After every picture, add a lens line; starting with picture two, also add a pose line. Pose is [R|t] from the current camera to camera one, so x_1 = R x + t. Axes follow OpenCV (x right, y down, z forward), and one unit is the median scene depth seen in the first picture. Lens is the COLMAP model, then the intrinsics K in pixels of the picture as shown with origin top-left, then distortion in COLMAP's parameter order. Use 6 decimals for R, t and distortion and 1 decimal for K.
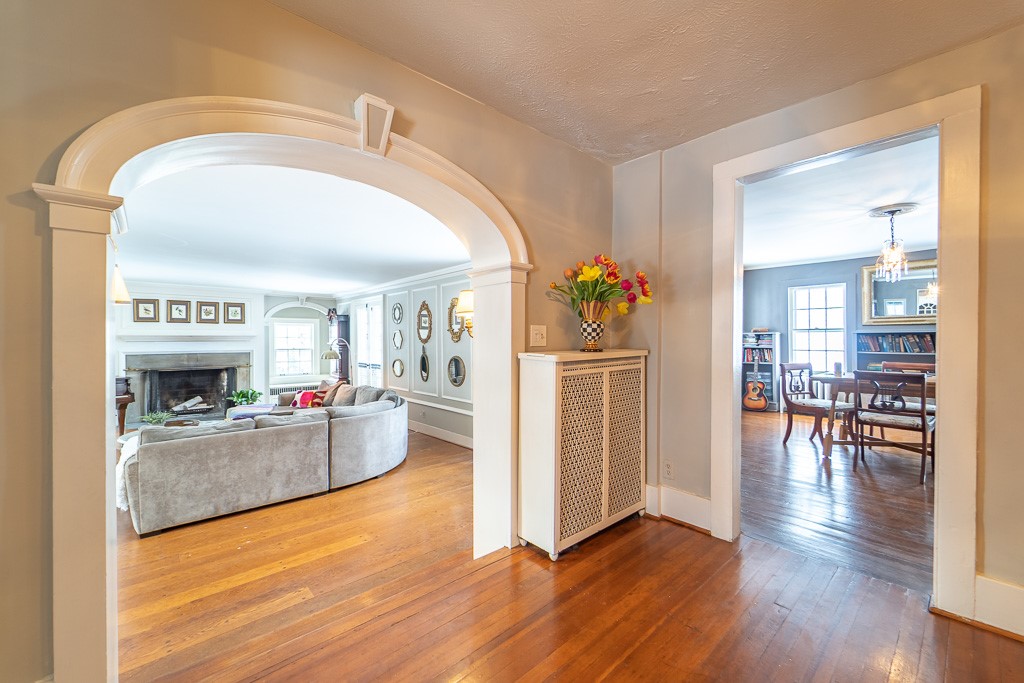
lens RADIAL K [[413.9, 0, 519.2], [0, 413.9, 338.5], [0, 0, 1]] dist [0.004245, 0.000124]
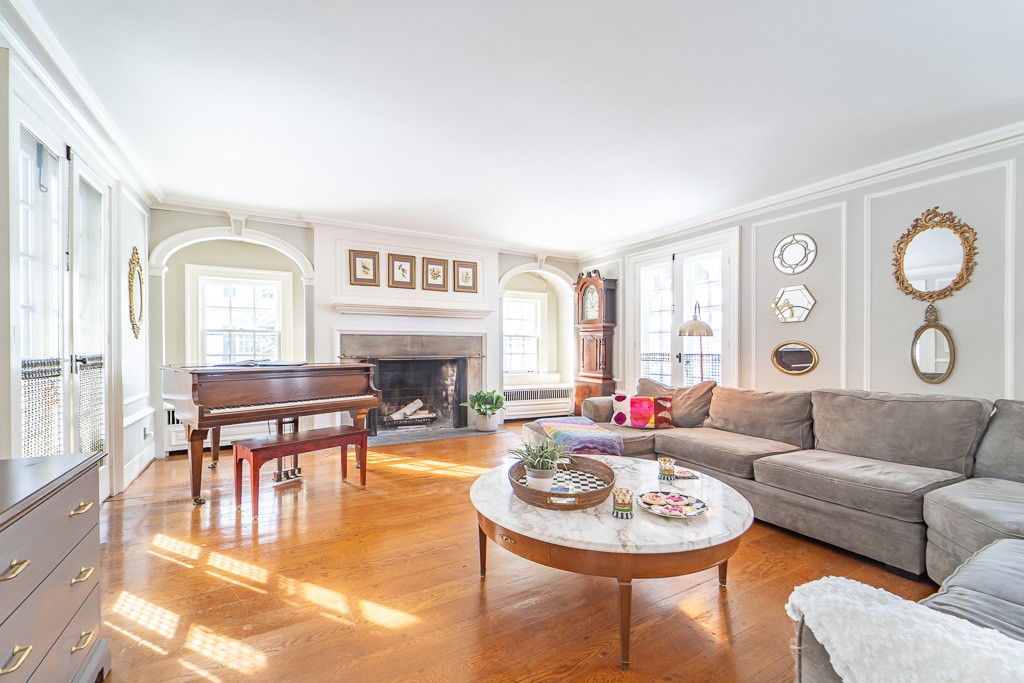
lens RADIAL K [[413.9, 0, 501.1], [0, 413.9, 347.8], [0, 0, 1]] dist [0.004245, 0.000124]
pose [[0.975514, 0.001192, -0.219935, -0.518900], [-0.000537, 0.999995, 0.003039, 0.055264], [0.219938, -0.002847, 0.975510, 0.387611]]
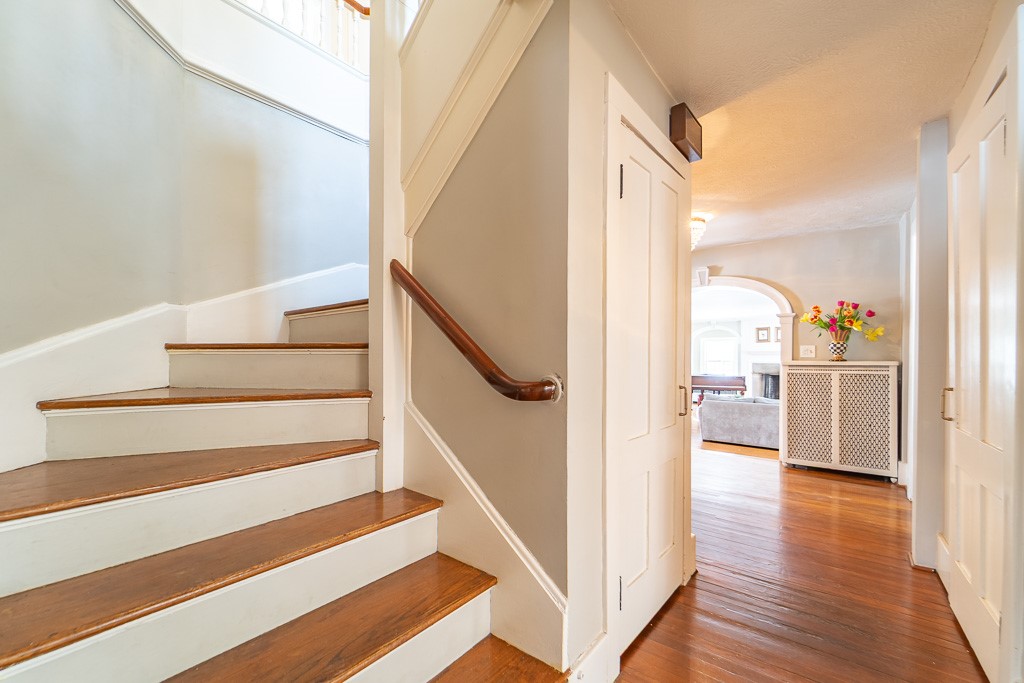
lens RADIAL K [[413.9, 0, 511.4], [0, 413.9, 351.2], [0, 0, 1]] dist [0.004245, 0.000124]
pose [[0.145305, -0.004504, -0.989377, 0.474260], [0.000701, 0.999990, -0.004450, -0.000473], [0.989387, -0.000047, 0.145306, -0.145730]]
